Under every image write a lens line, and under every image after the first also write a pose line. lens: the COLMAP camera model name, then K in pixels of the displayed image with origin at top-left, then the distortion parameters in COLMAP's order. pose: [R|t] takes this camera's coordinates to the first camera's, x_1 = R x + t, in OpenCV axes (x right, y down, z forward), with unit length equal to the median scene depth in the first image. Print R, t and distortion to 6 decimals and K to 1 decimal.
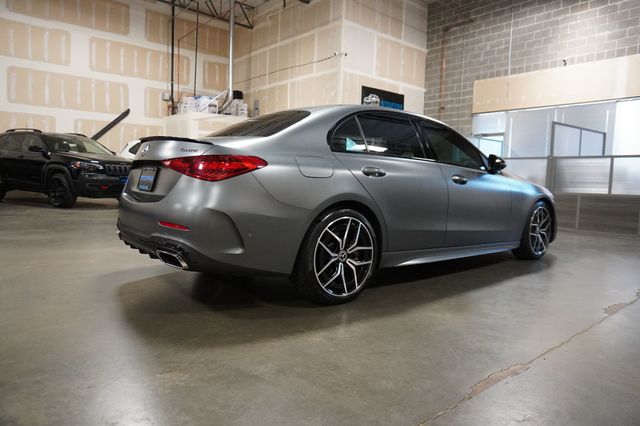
lens RADIAL K [[418.3, 0, 320.0], [0, 418.3, 213.0], [0, 0, 1]] dist [0.002022, -0.027221]
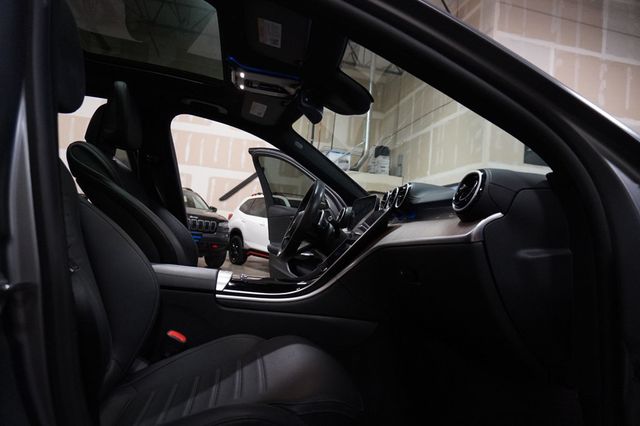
lens RADIAL K [[418.3, 0, 320.0], [0, 418.3, 213.0], [0, 0, 1]] dist [0.002022, -0.027221]
pose [[0.869830, 0.026516, -0.492639, 0.134689], [-0.113644, 0.982470, -0.147776, -0.020609], [0.480084, 0.184526, 0.857595, 0.270080]]
